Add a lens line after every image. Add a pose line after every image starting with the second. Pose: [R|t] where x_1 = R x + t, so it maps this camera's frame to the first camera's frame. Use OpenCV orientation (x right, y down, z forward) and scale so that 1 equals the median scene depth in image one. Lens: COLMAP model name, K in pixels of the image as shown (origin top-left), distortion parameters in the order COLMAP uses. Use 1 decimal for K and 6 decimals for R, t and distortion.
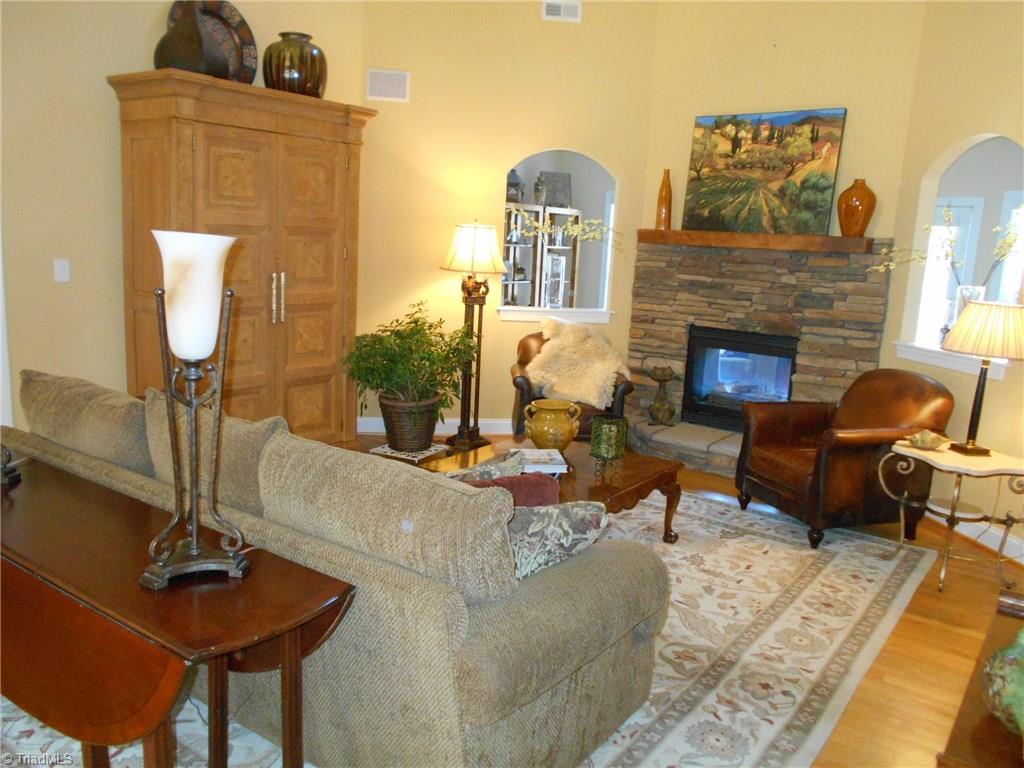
lens RADIAL K [[809.1, 0, 513.2], [0, 809.1, 386.8], [0, 0, 1]] dist [0.003444, -0.020739]
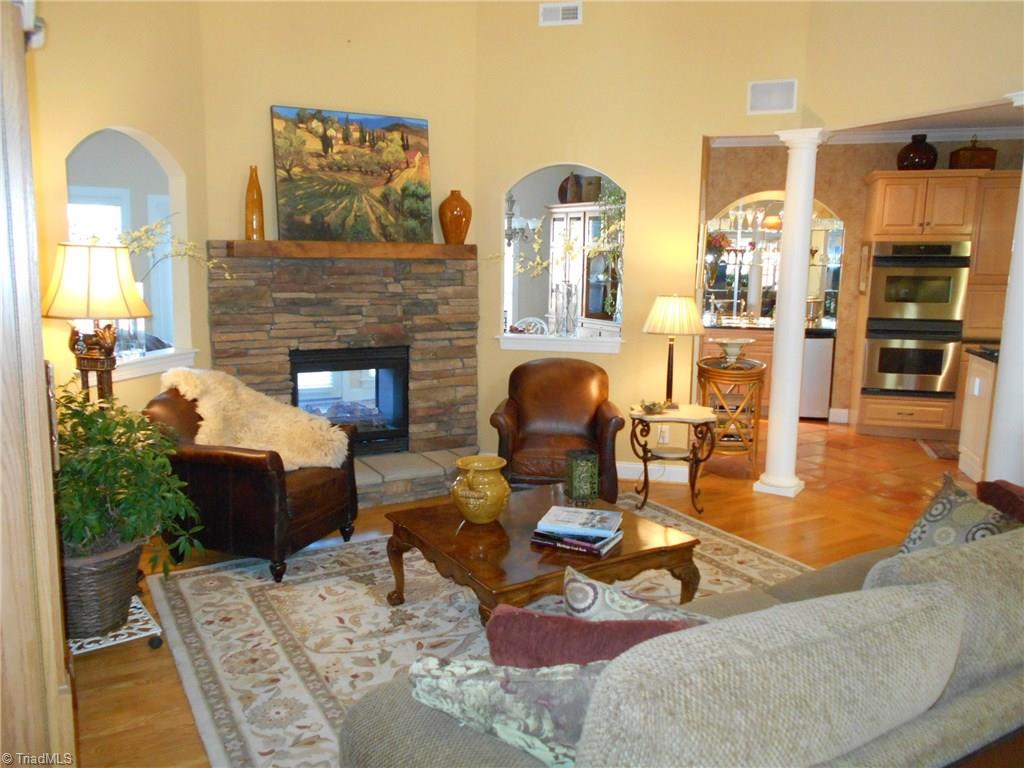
lens RADIAL K [[809.1, 0, 487.7], [0, 809.1, 360.6], [0, 0, 1]] dist [0.003444, -0.020739]
pose [[0.392934, -0.162614, 0.905074, -0.510319], [0.172963, 0.979742, 0.100938, -0.126475], [-0.903153, 0.116883, 0.413101, 0.507600]]
